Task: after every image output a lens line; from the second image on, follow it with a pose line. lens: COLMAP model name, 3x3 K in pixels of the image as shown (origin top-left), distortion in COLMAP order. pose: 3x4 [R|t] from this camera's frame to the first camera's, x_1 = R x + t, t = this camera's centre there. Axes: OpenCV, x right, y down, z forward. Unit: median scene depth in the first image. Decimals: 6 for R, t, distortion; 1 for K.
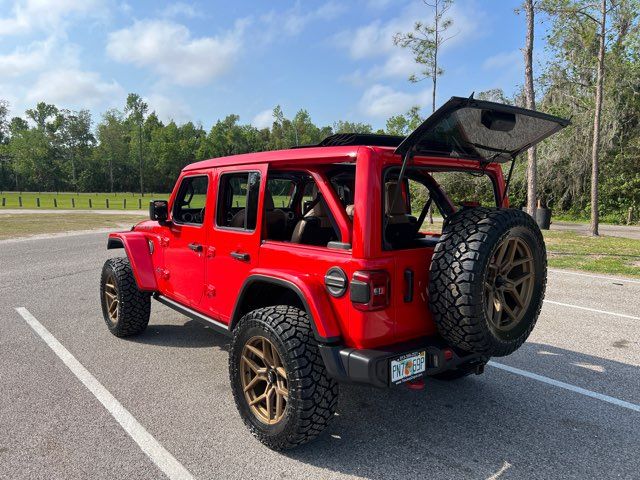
lens RADIAL K [[491.2, 0, 322.1], [0, 491.2, 241.4], [0, 0, 1]] dist [0.033560, -0.031129]
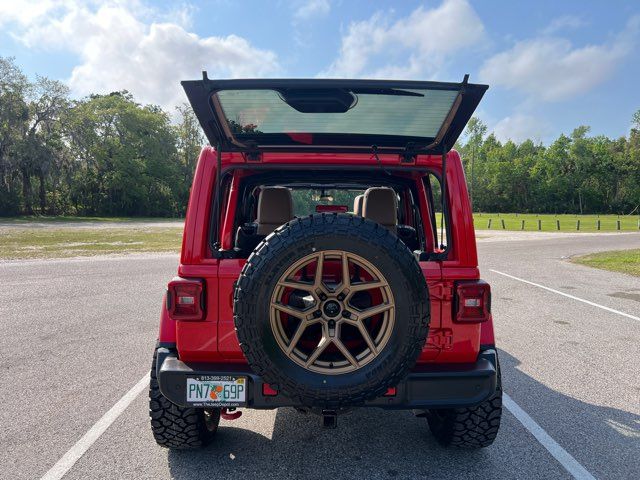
lens RADIAL K [[491.2, 0, 322.1], [0, 491.2, 241.2], [0, 0, 1]] dist [0.033560, -0.031129]
pose [[0.760569, 0.038631, -0.648107, 0.109864], [-0.066926, 0.997576, -0.019077, -0.000822], [0.645799, 0.057885, 0.761310, 0.054837]]
